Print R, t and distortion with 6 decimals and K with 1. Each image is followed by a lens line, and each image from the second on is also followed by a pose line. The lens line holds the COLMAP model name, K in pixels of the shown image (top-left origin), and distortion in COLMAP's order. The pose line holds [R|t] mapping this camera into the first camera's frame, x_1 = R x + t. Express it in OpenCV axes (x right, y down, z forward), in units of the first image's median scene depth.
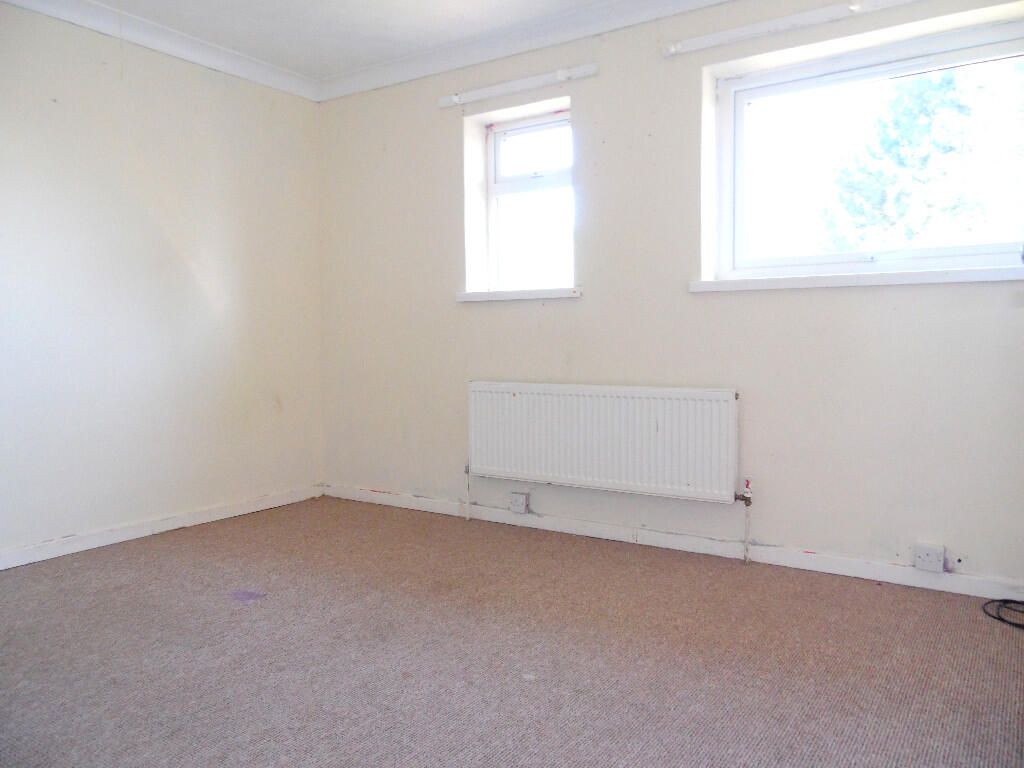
lens RADIAL K [[761.0, 0, 512.0], [0, 761.0, 384.0], [0, 0, 1]] dist [-0.004032, 0.003953]
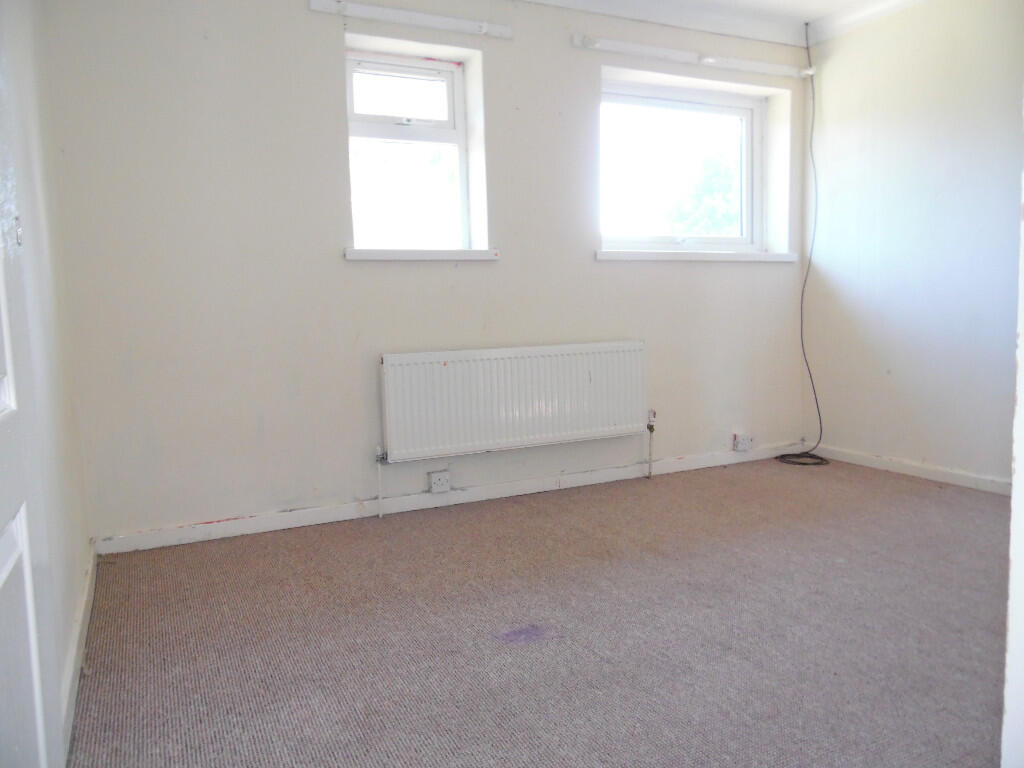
lens RADIAL K [[761.0, 0, 512.0], [0, 761.0, 384.0], [0, 0, 1]] dist [-0.004032, 0.003953]
pose [[0.508852, -0.096787, 0.855396, -0.766420], [0.071266, 0.994985, 0.070187, -0.021468], [-0.857899, 0.025246, 0.513197, 0.473799]]
